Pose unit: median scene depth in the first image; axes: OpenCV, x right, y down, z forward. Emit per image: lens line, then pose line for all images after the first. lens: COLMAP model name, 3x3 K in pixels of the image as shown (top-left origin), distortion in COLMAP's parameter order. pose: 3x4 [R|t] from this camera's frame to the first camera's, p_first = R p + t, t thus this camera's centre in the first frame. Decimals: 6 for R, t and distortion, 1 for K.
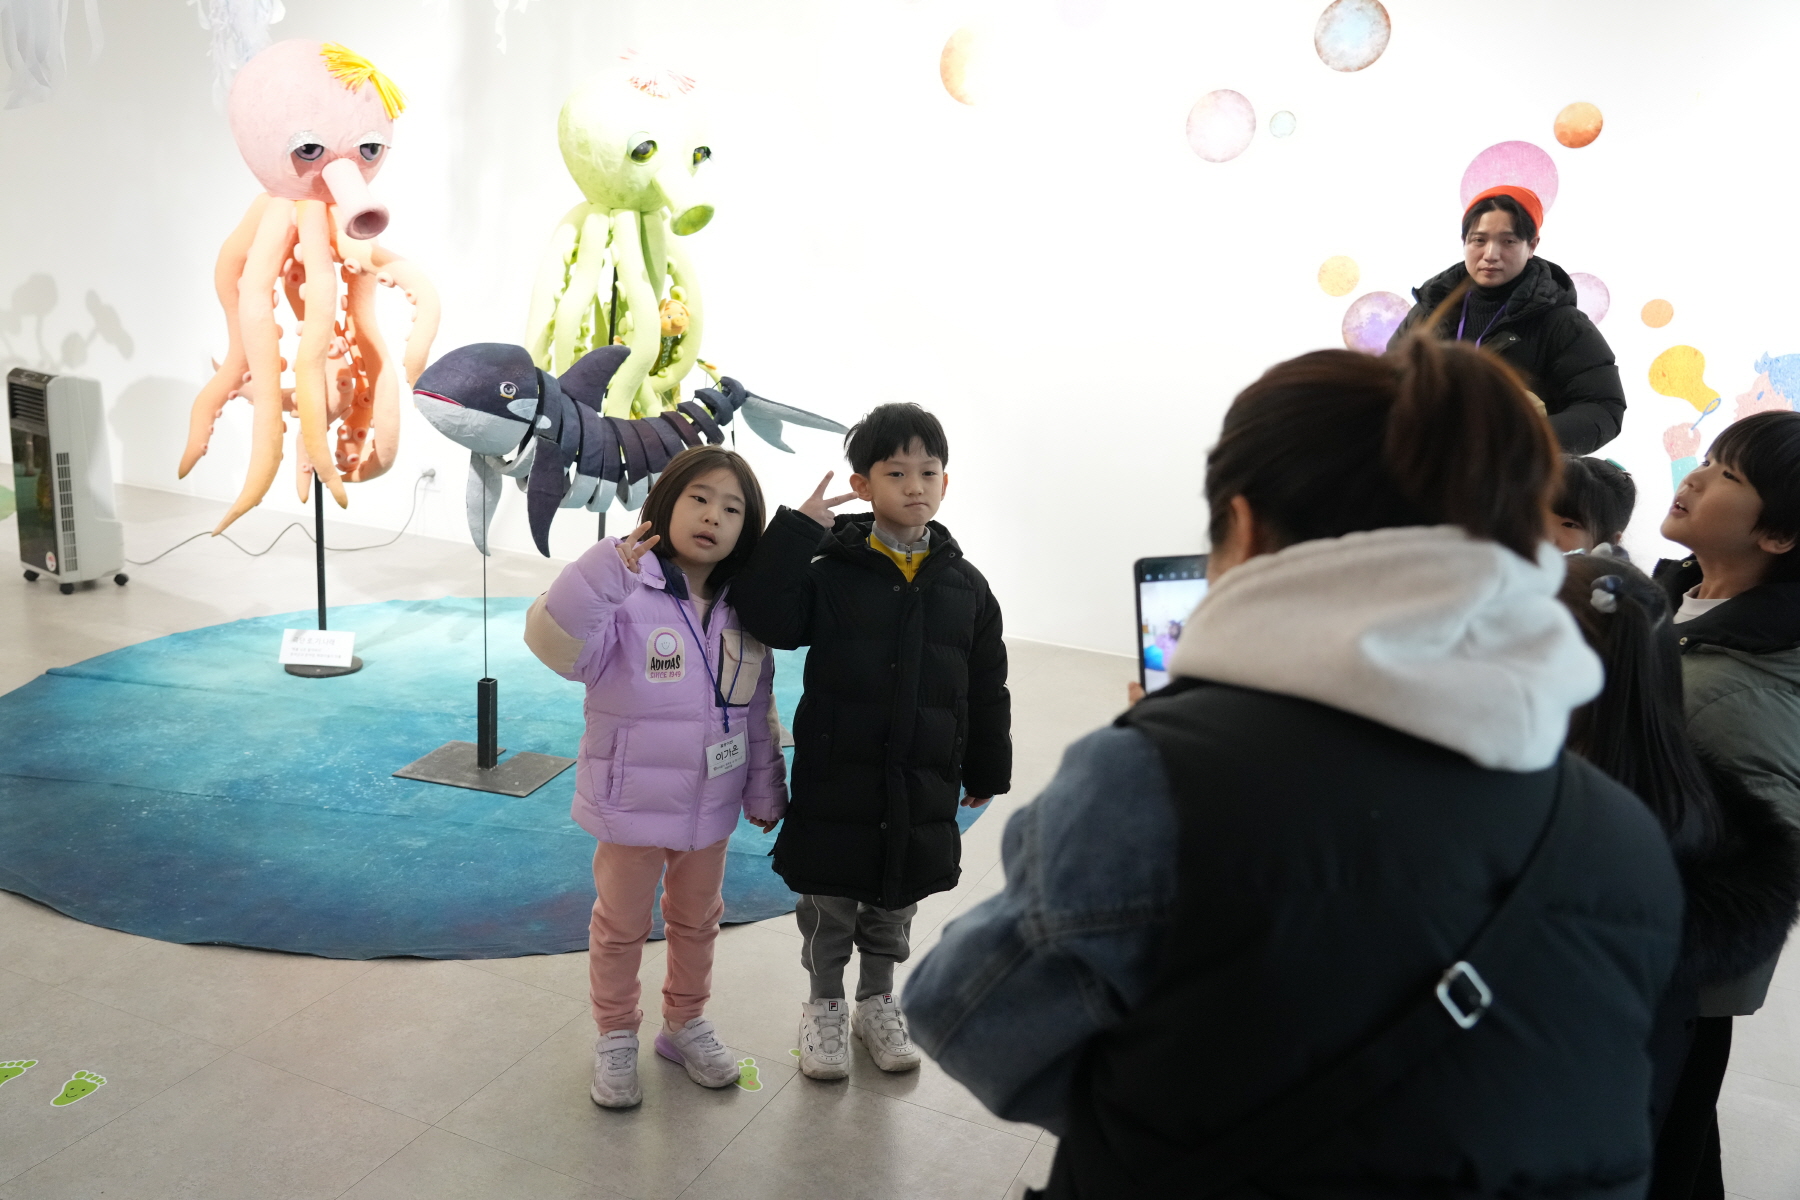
lens RADIAL K [[1473.0, 0, 902.7], [0, 1473.0, 595.7], [0, 0, 1]] dist [-0.007373, 0.006800]
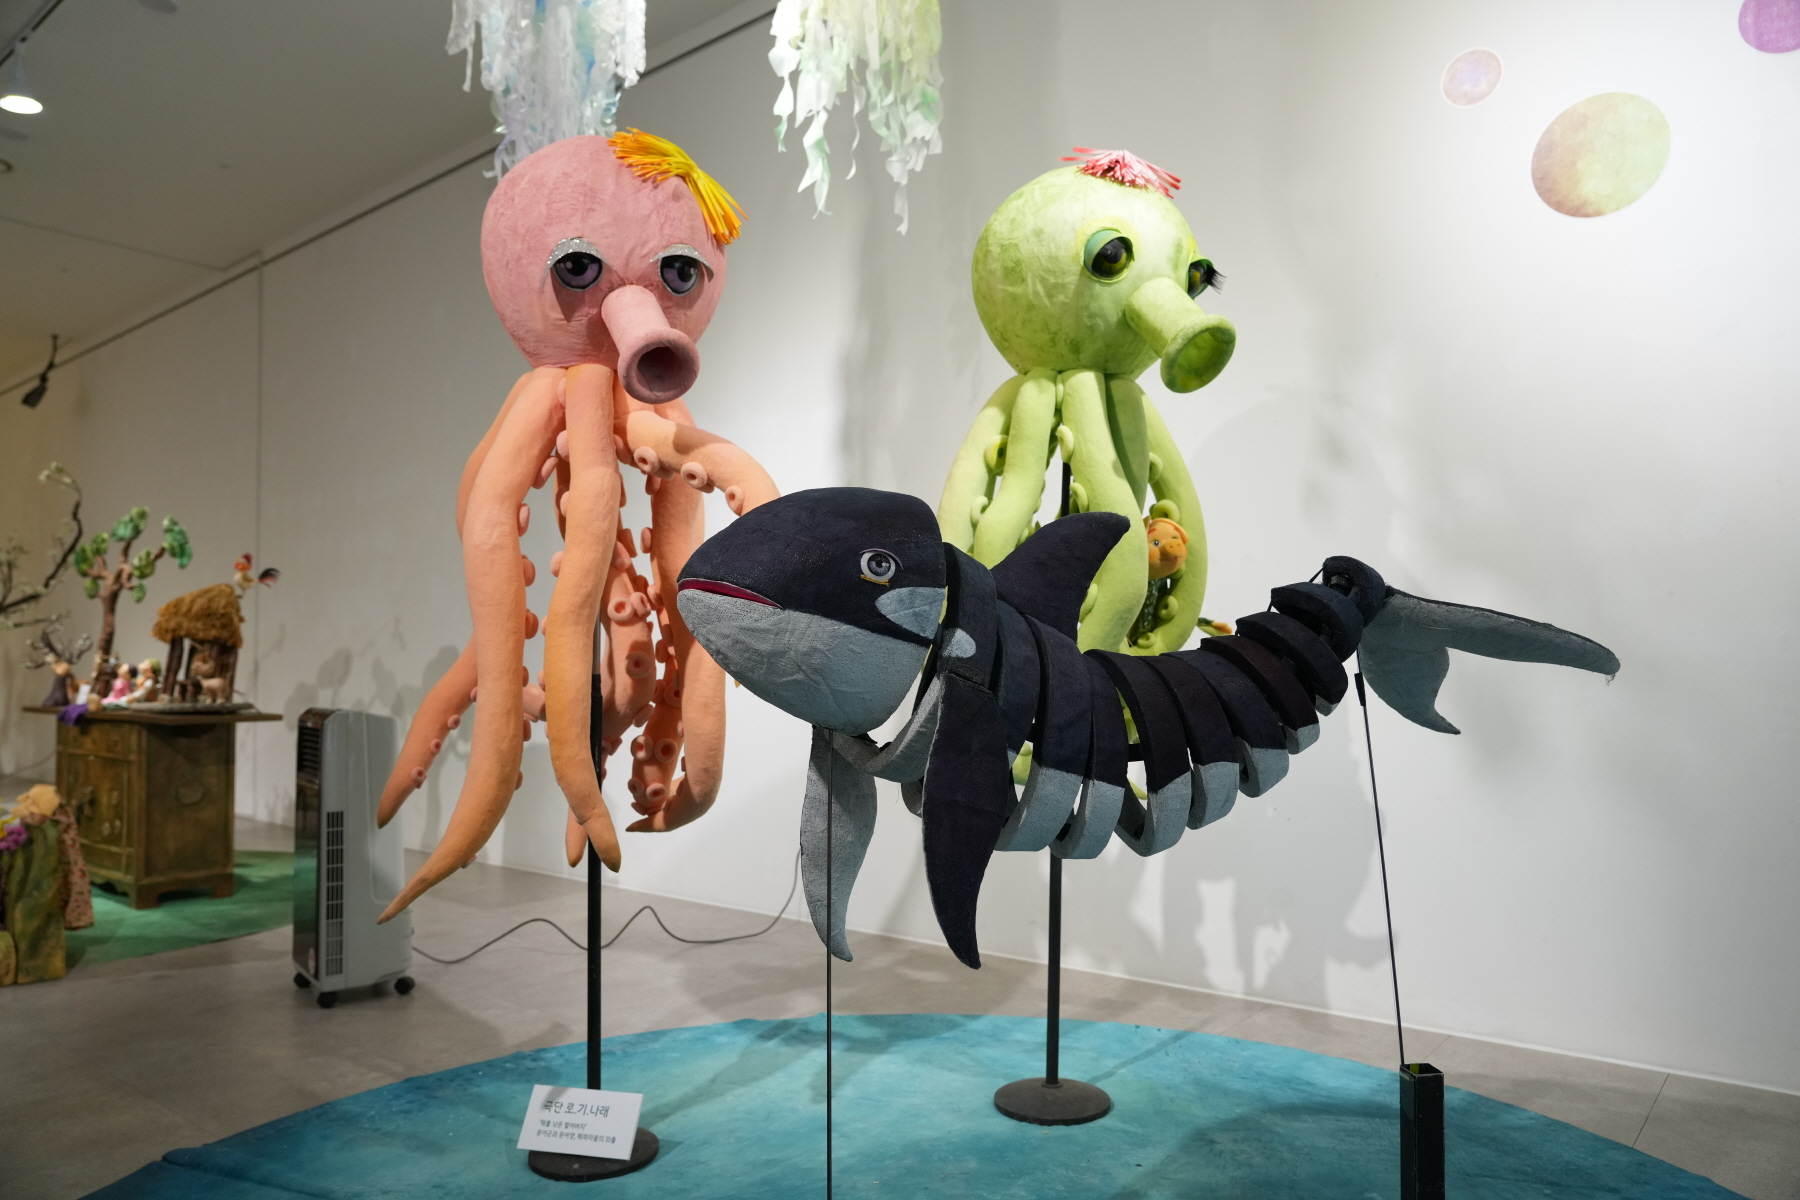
lens RADIAL K [[1235.0, 0, 899.8], [0, 1235.0, 602.4], [0, 0, 1]] dist [-0.017209, 0.004396]
pose [[0.960133, -0.080937, -0.267572, -0.135881], [-0.000105, 0.957064, -0.289877, -0.020085], [0.279545, 0.278348, 0.918900, 0.550140]]
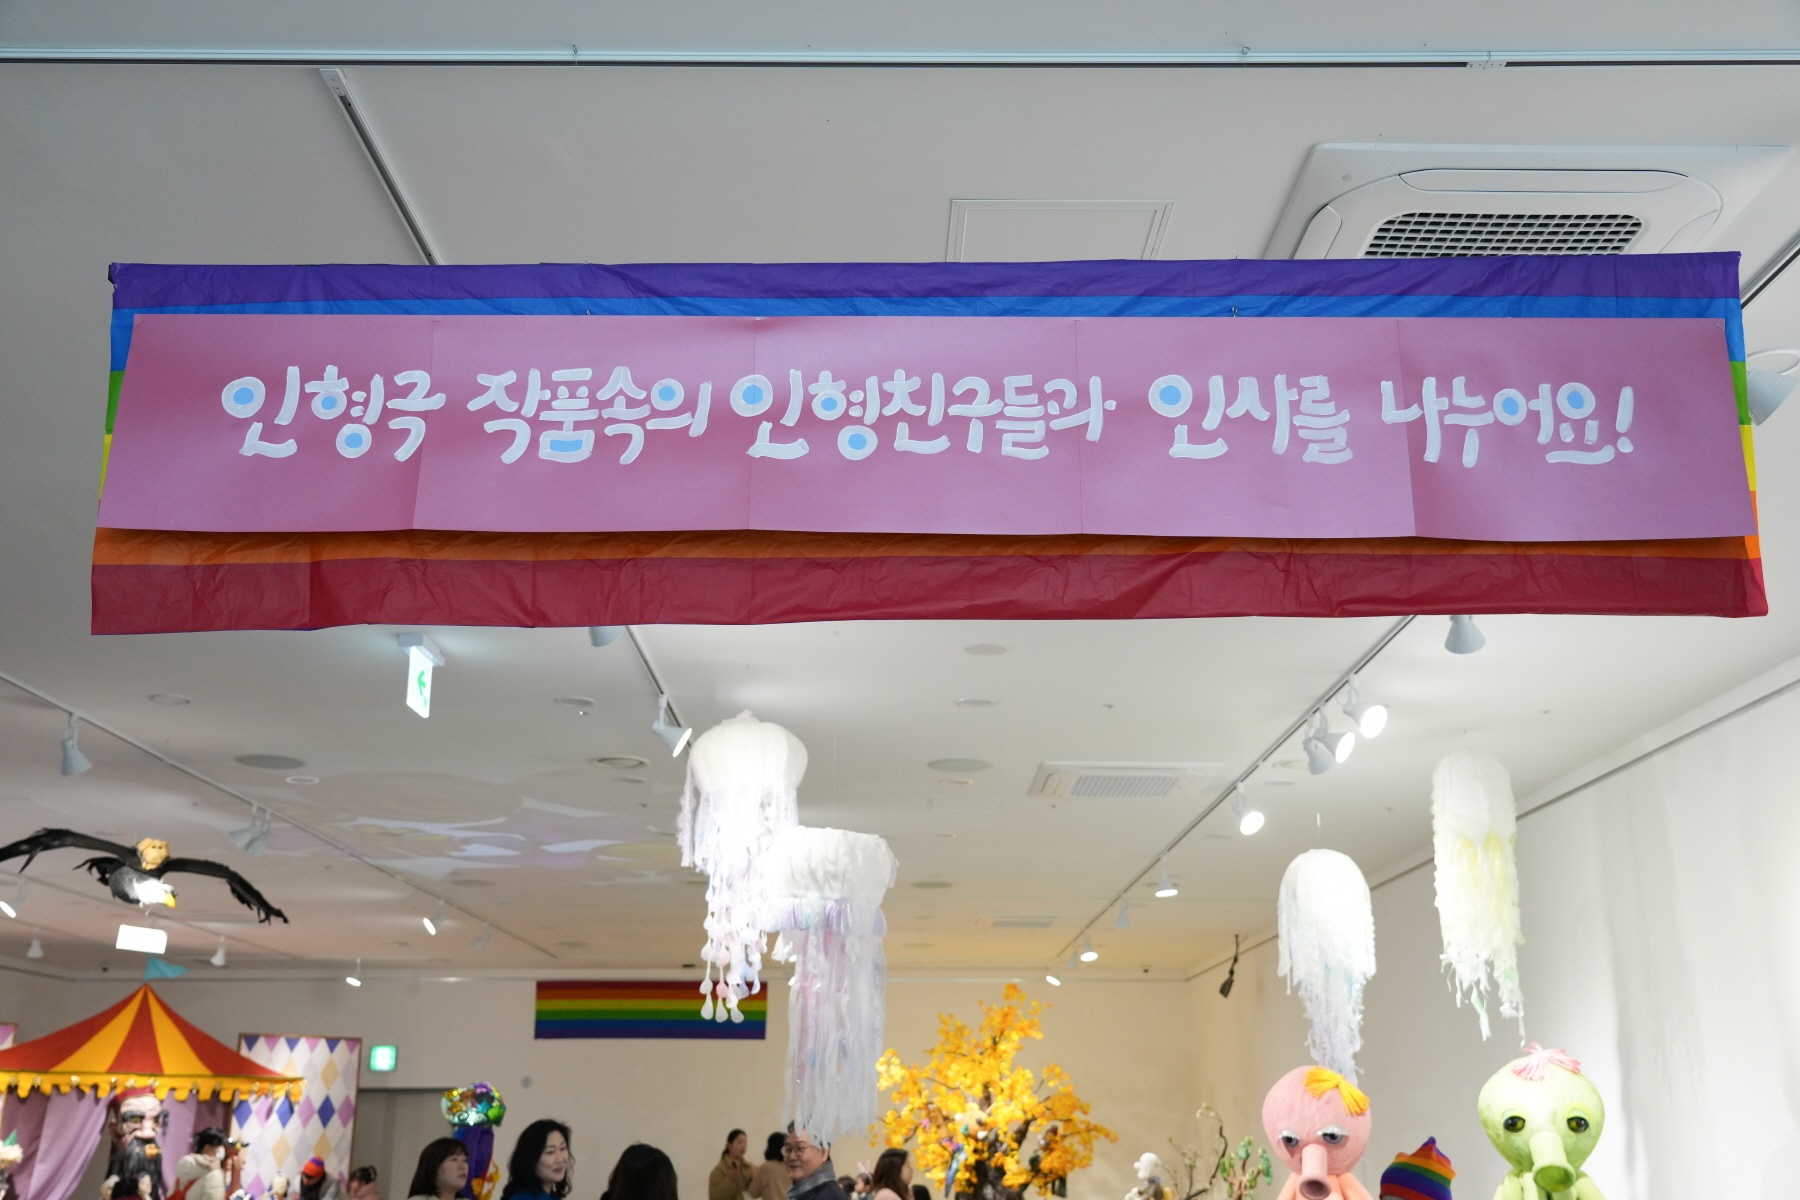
lens RADIAL K [[1752.7, 0, 901.0], [0, 1752.7, 600.1], [0, 0, 1]] dist [0.079556, 0.000000]
pose [[0.422395, -0.316426, -0.849386, 1.068977], [-0.188148, 0.886067, -0.423656, 0.052552], [0.886670, 0.338761, 0.314735, -0.121663]]
